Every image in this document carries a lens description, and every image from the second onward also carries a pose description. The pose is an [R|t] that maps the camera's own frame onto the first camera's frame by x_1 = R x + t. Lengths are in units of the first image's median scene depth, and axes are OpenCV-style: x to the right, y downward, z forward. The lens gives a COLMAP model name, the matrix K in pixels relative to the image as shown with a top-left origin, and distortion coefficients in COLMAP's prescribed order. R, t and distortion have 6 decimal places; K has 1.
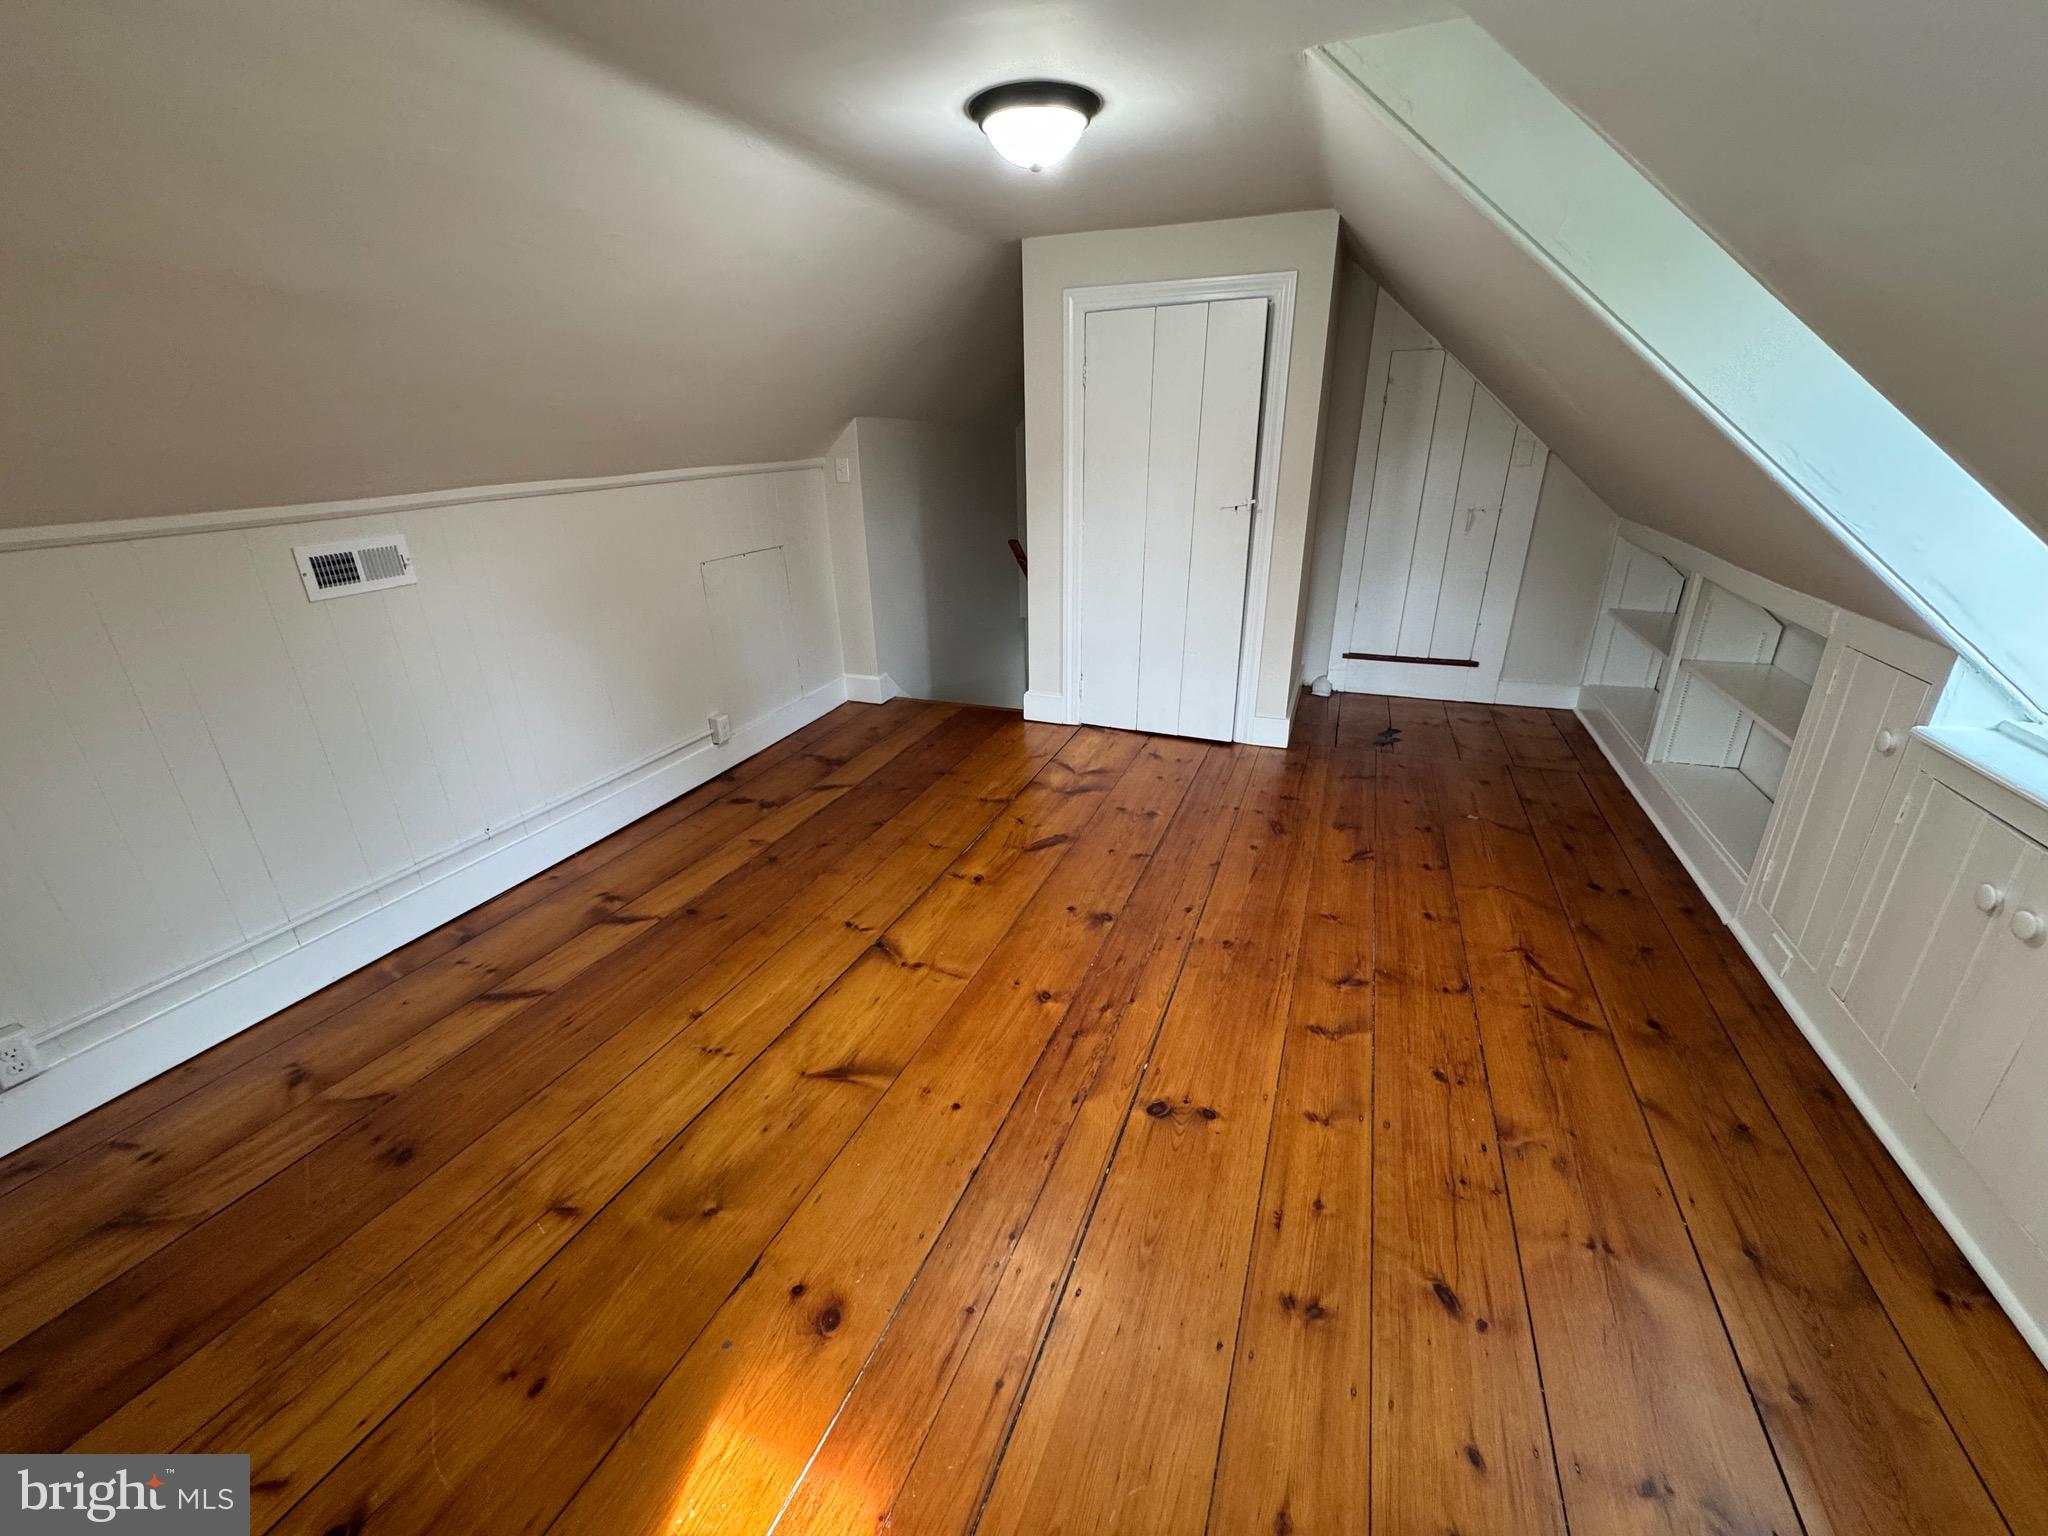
lens RADIAL K [[820.1, 0, 1024.0], [0, 820.1, 768.0], [0, 0, 1]] dist [-0.002481, 0.000325]
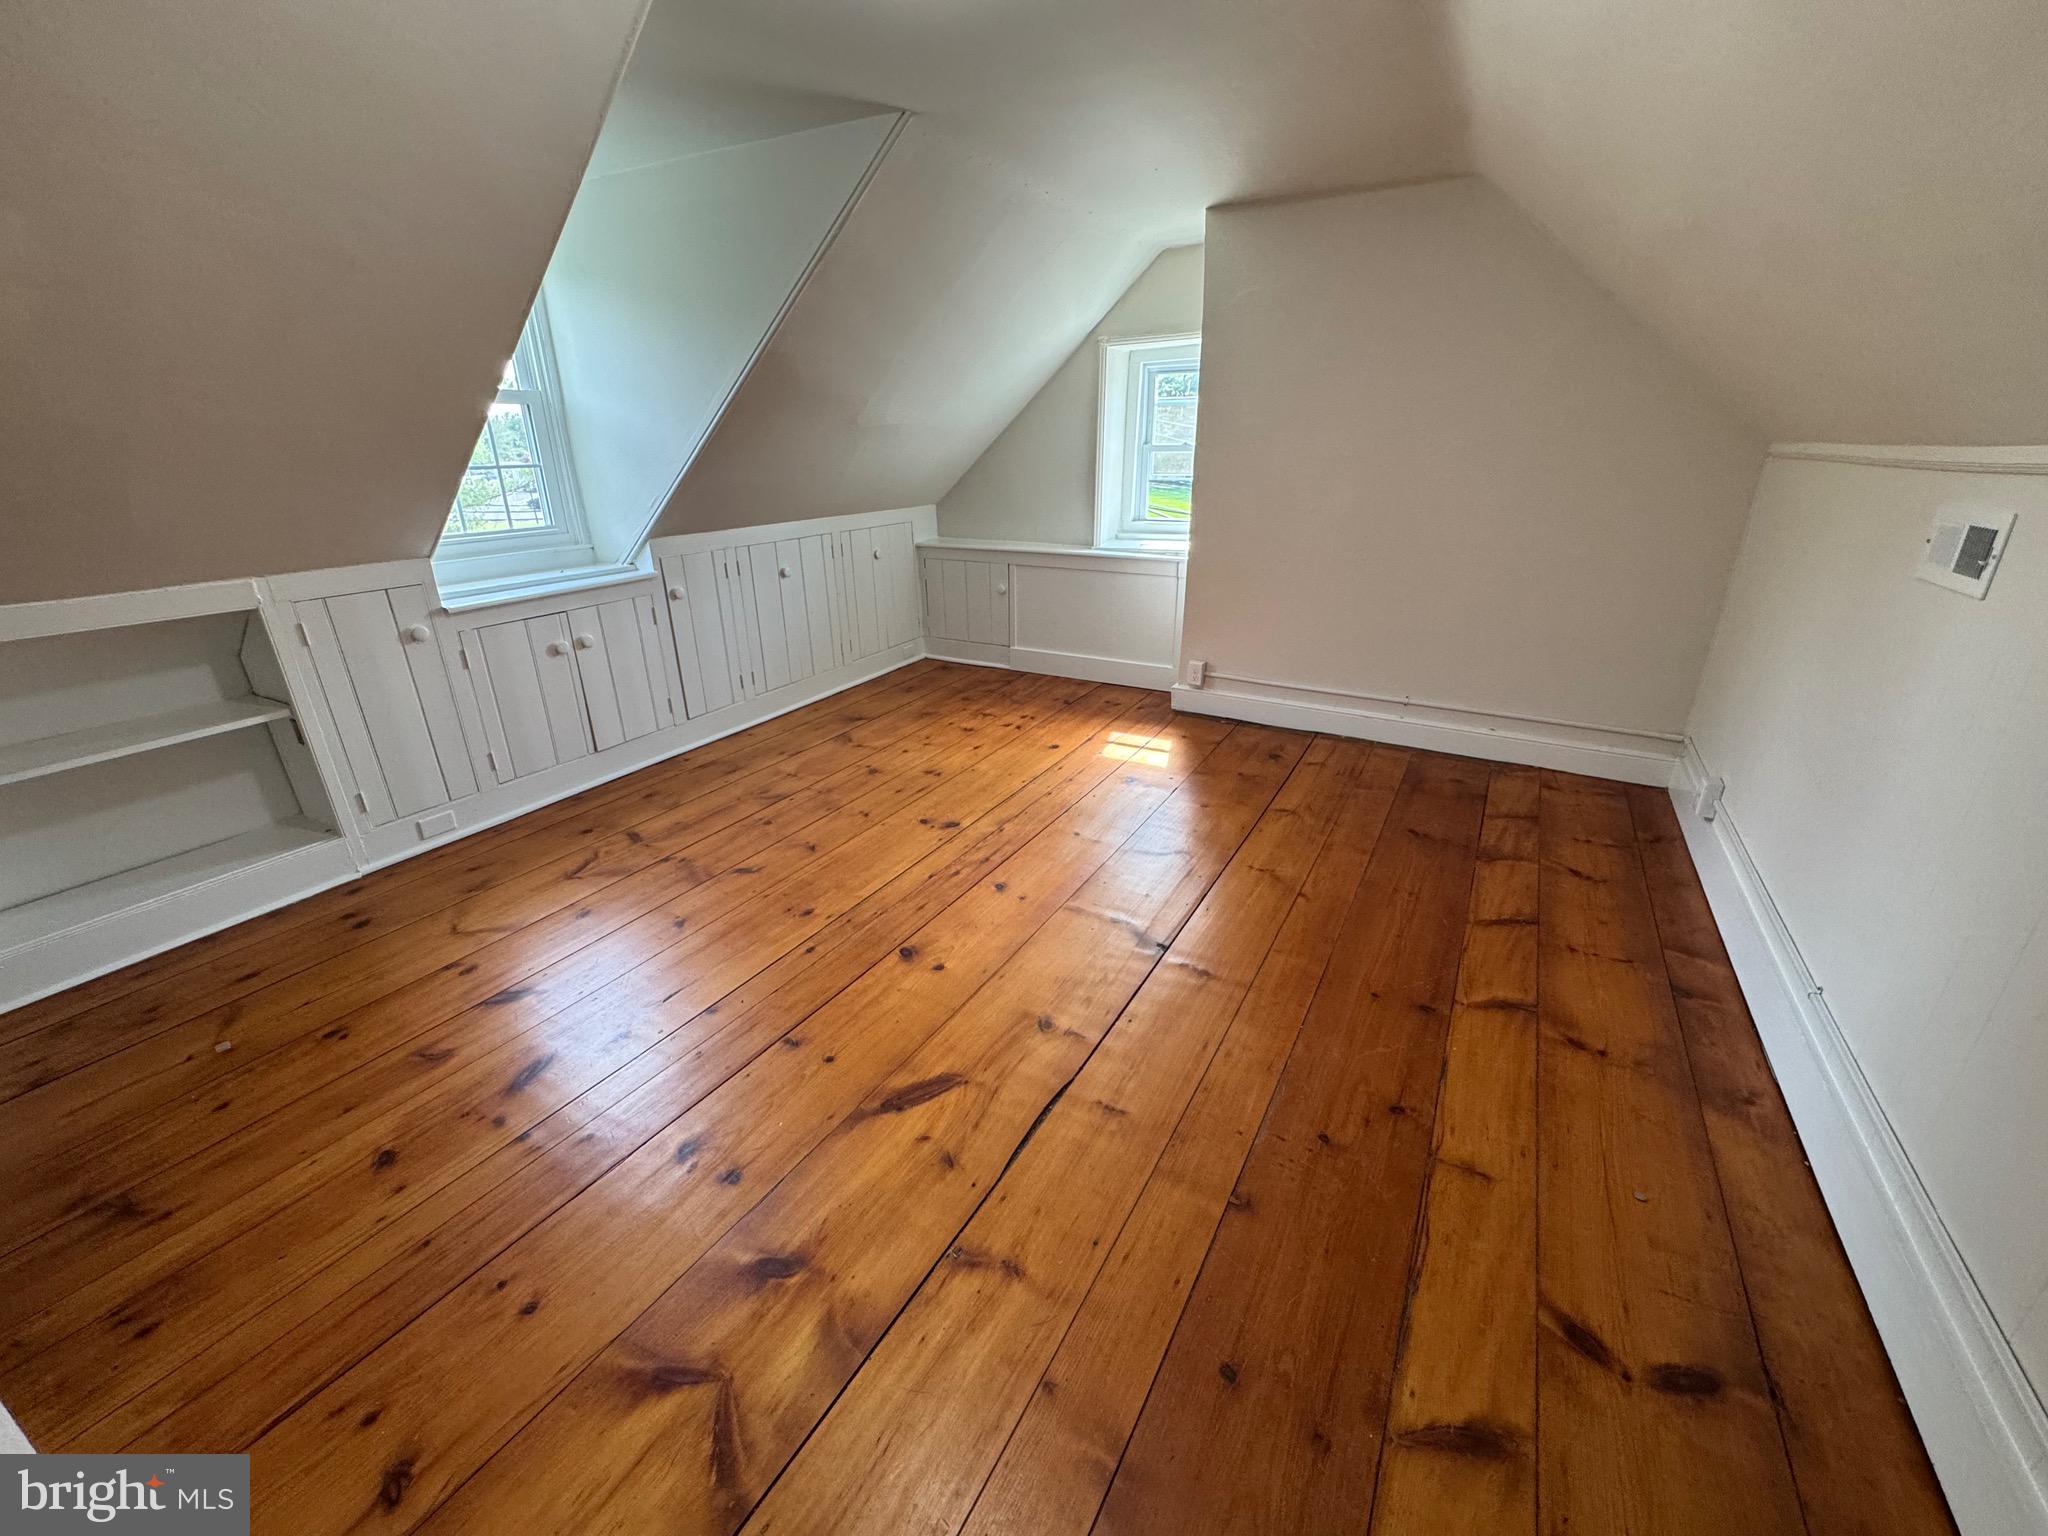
lens RADIAL K [[820.1, 0, 1024.0], [0, 820.1, 768.0], [0, 0, 1]] dist [-0.002481, 0.000325]
pose [[-0.990567, -0.026142, 0.134510, -0.134497], [0.075632, 0.714249, 0.695793, -0.547984], [-0.114263, 0.699403, -0.705534, 1.442111]]
